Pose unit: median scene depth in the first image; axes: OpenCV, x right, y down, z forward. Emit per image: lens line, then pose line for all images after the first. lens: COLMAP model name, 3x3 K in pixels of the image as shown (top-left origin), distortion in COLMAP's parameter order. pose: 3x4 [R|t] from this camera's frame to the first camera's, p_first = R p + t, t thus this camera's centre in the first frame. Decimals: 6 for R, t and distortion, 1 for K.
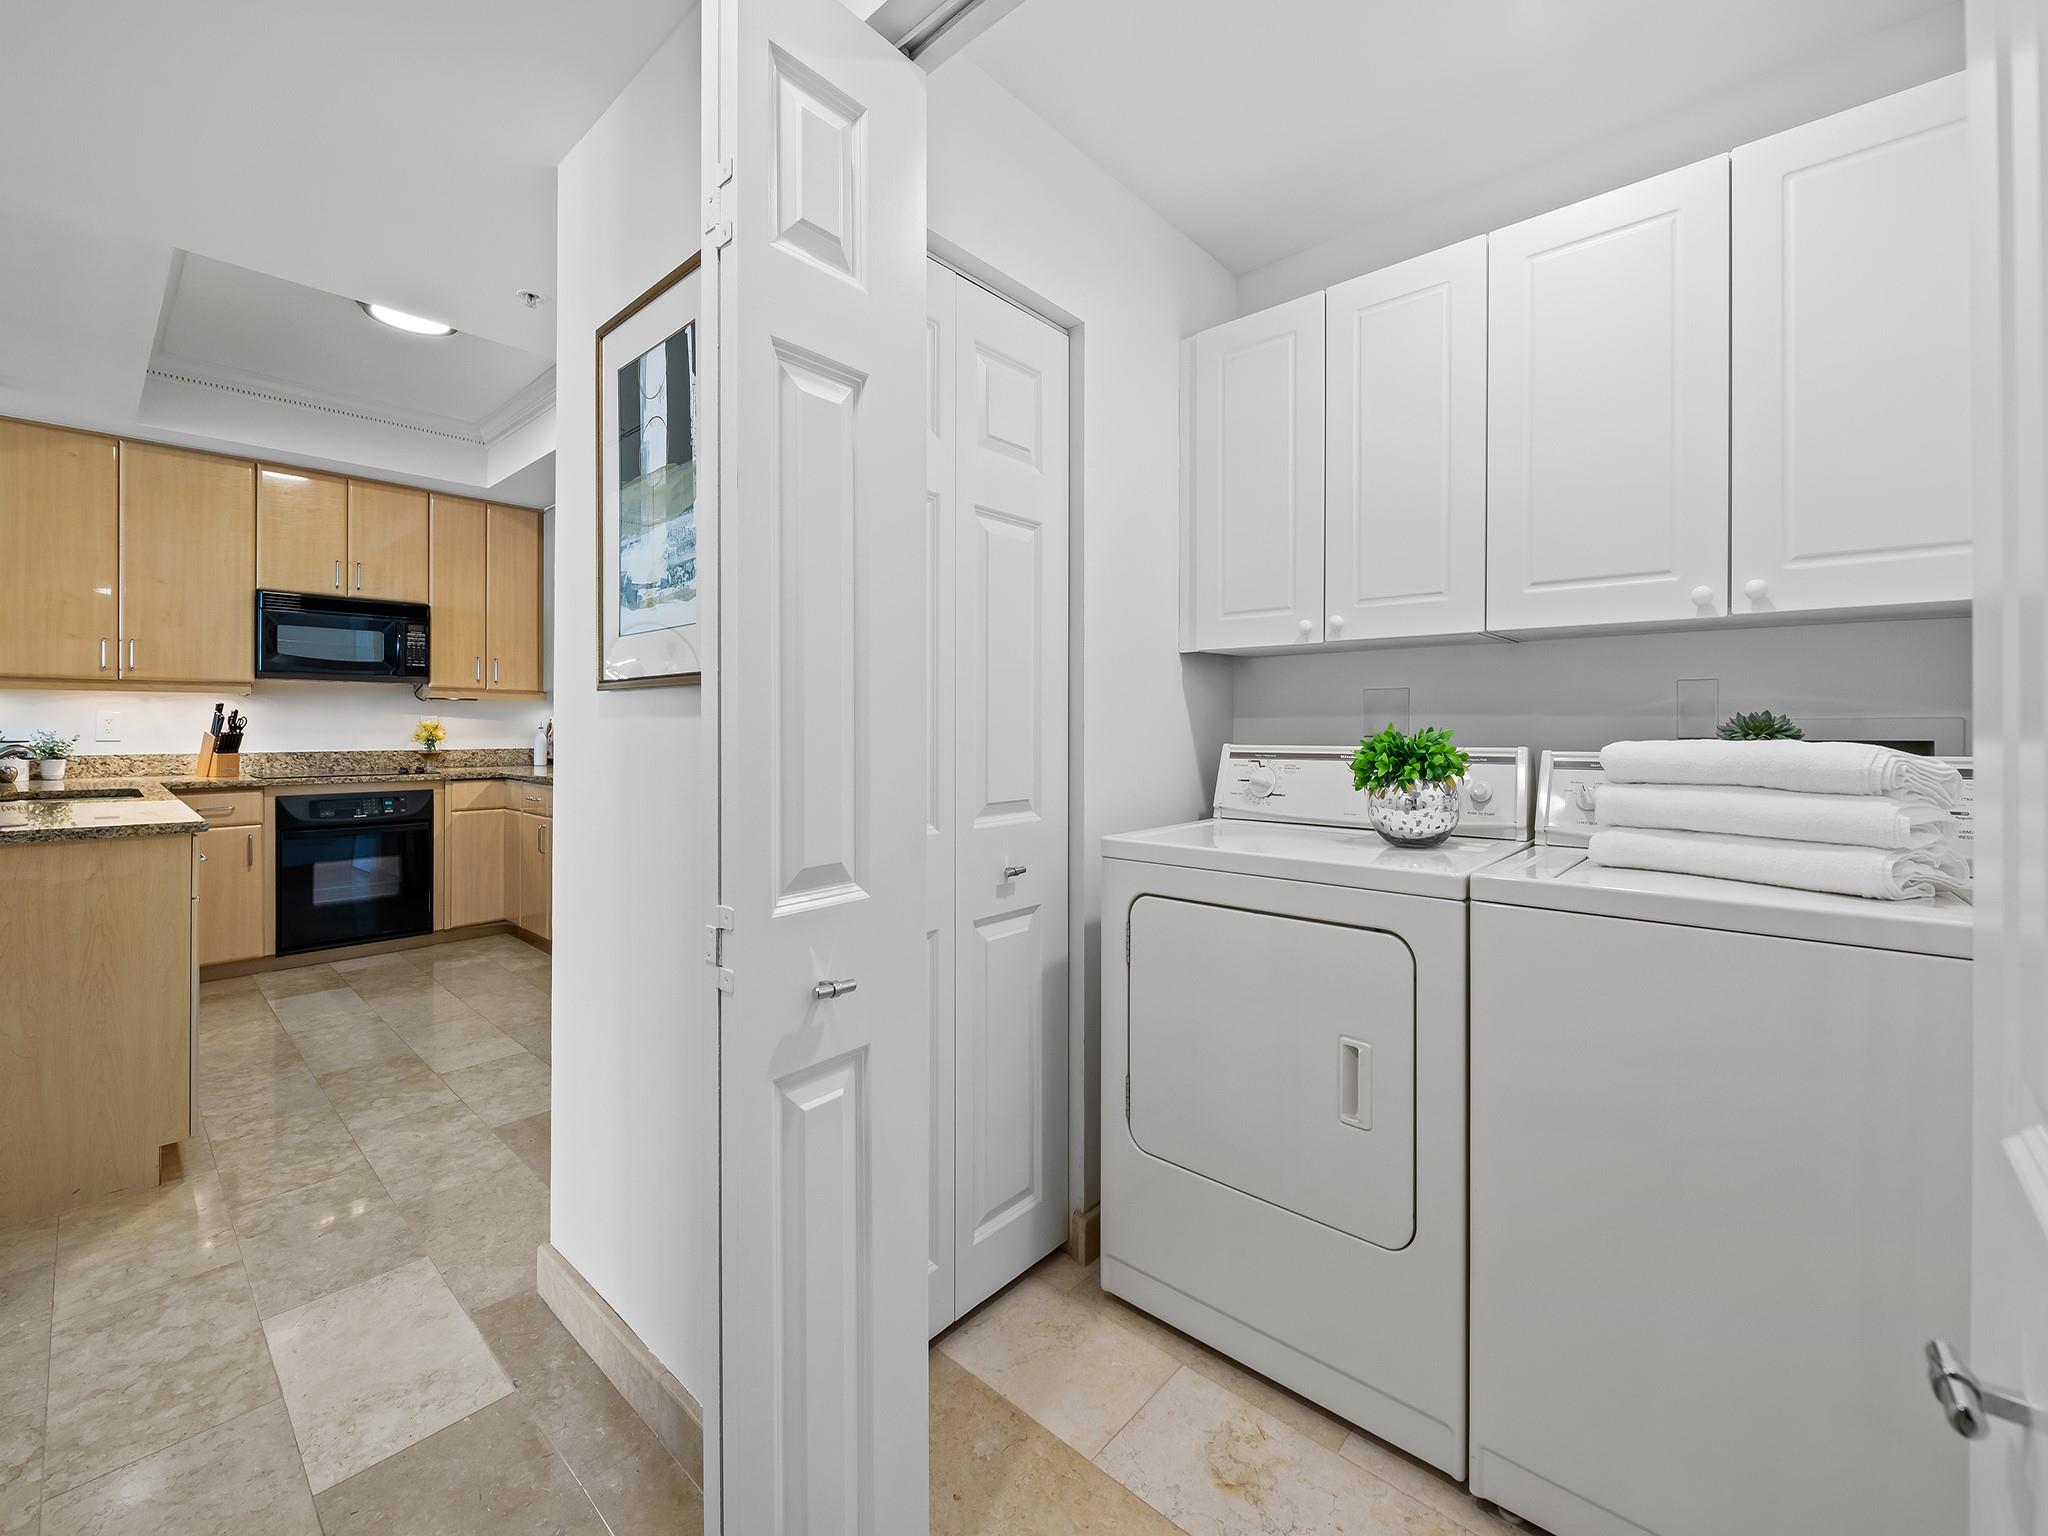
lens RADIAL K [[845.7, 0, 1026.3], [0, 845.7, 724.6], [0, 0, 1]] dist [-0.001492, -0.000876]
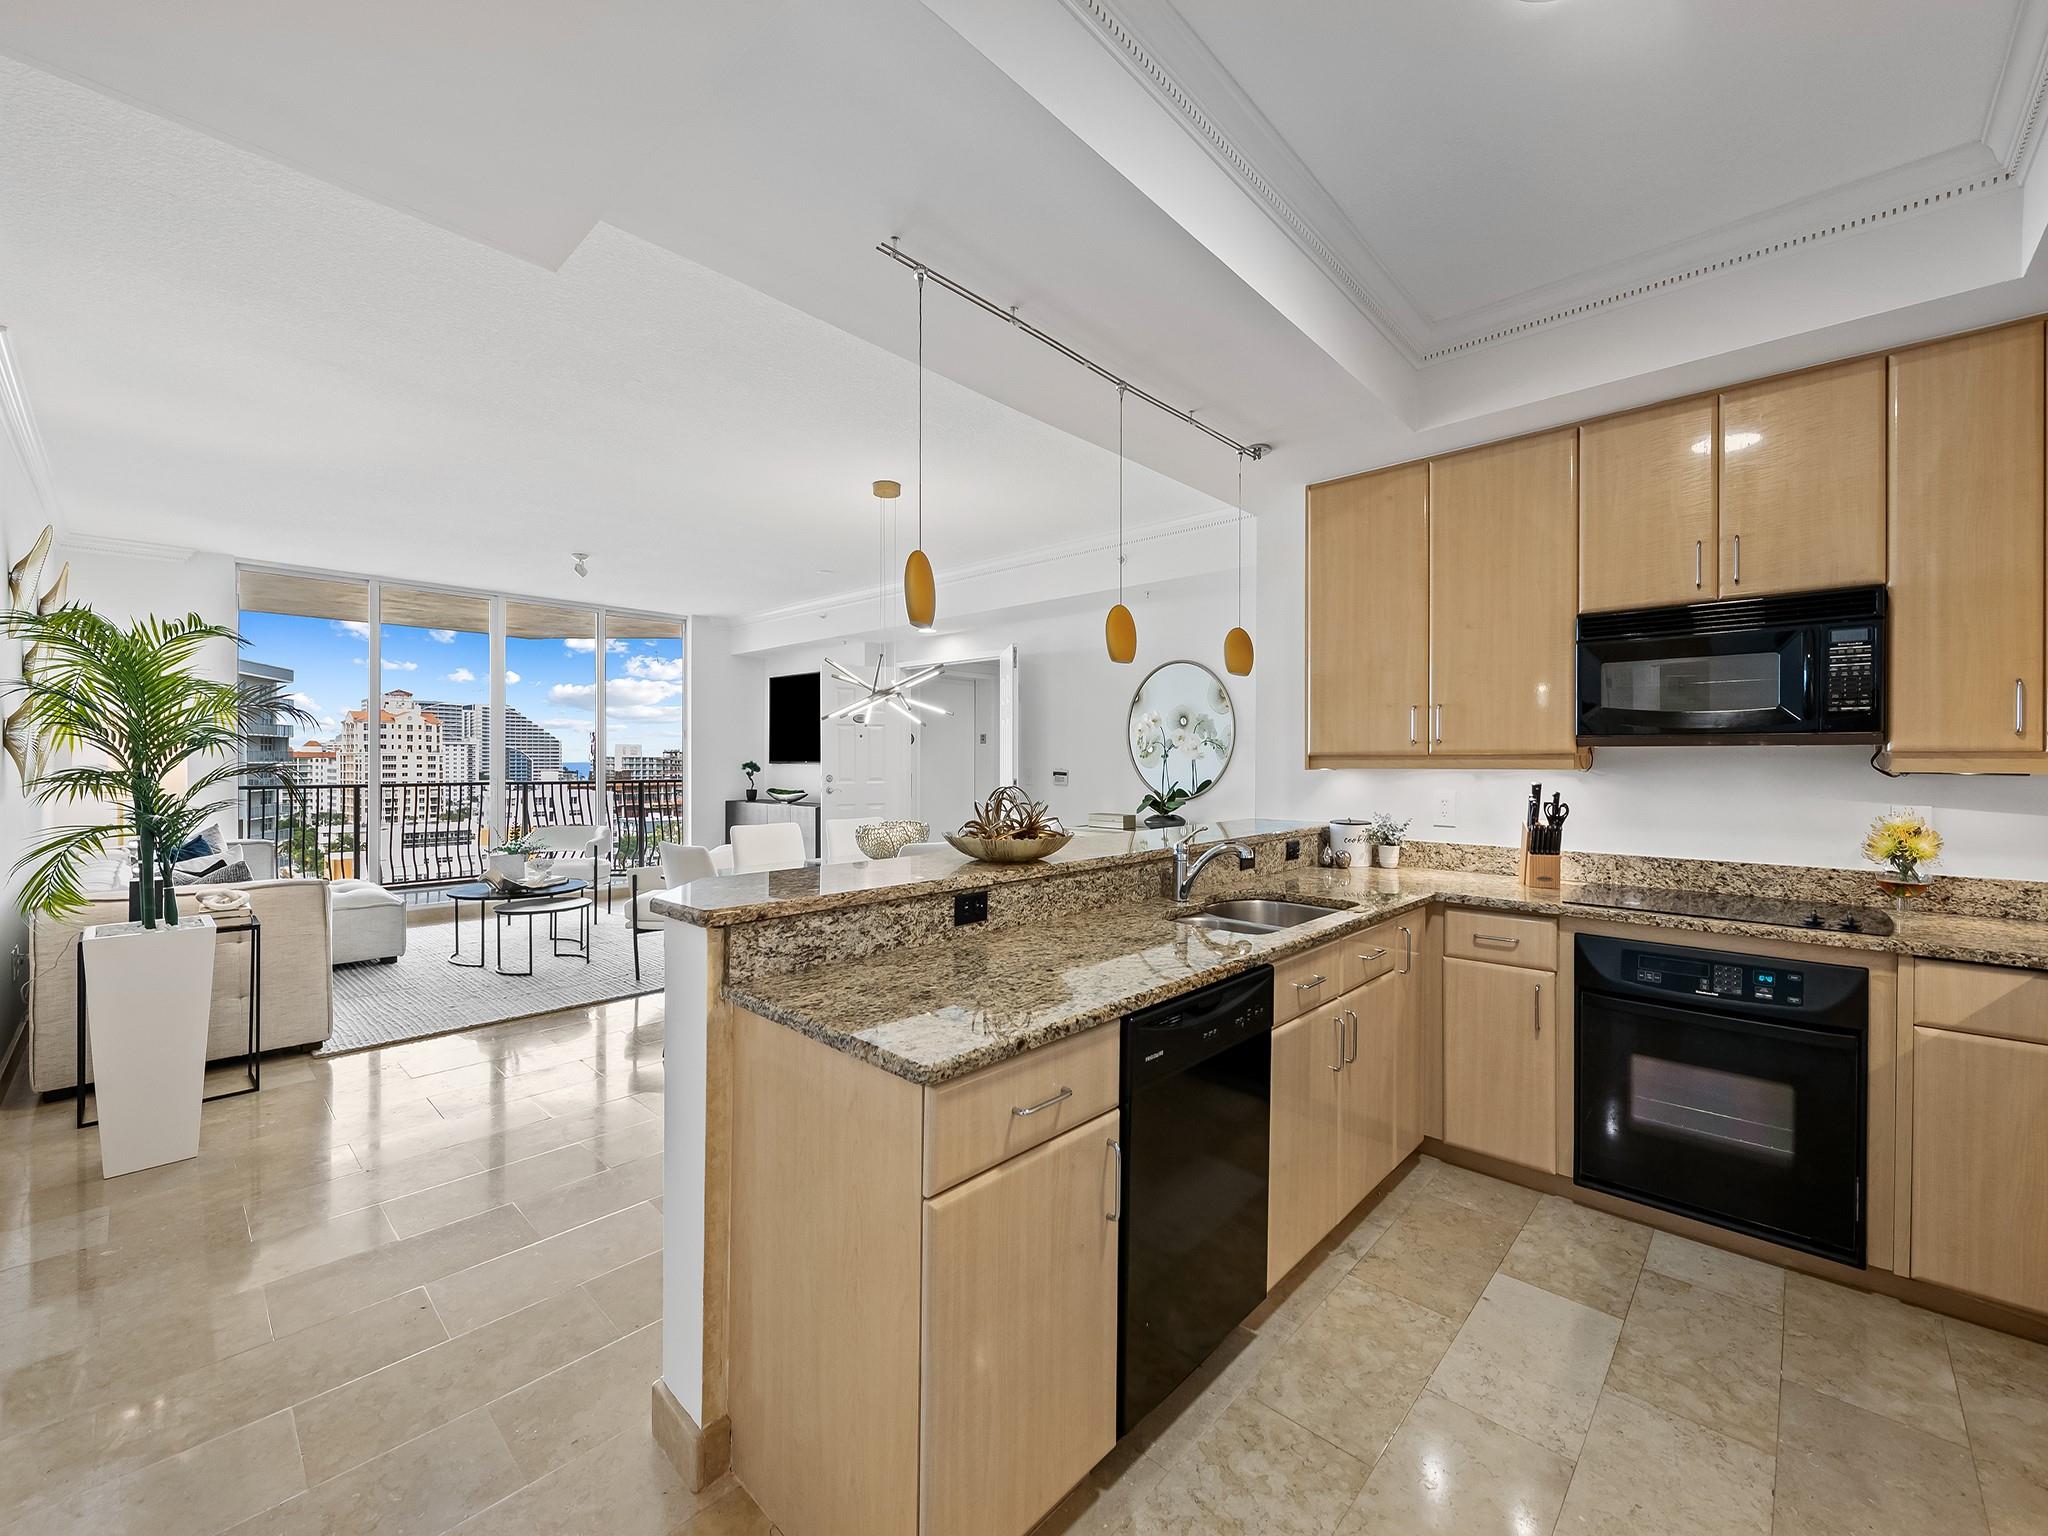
lens RADIAL K [[829.8, 0, 1024.8], [0, 829.8, 761.6], [0, 0, 1]] dist [0.000540, -0.002745]
pose [[-0.022942, -0.000667, -0.999737, -0.229448], [-0.003028, 0.999995, -0.000597, -0.039339], [0.999732, 0.003014, -0.022944, 0.546624]]
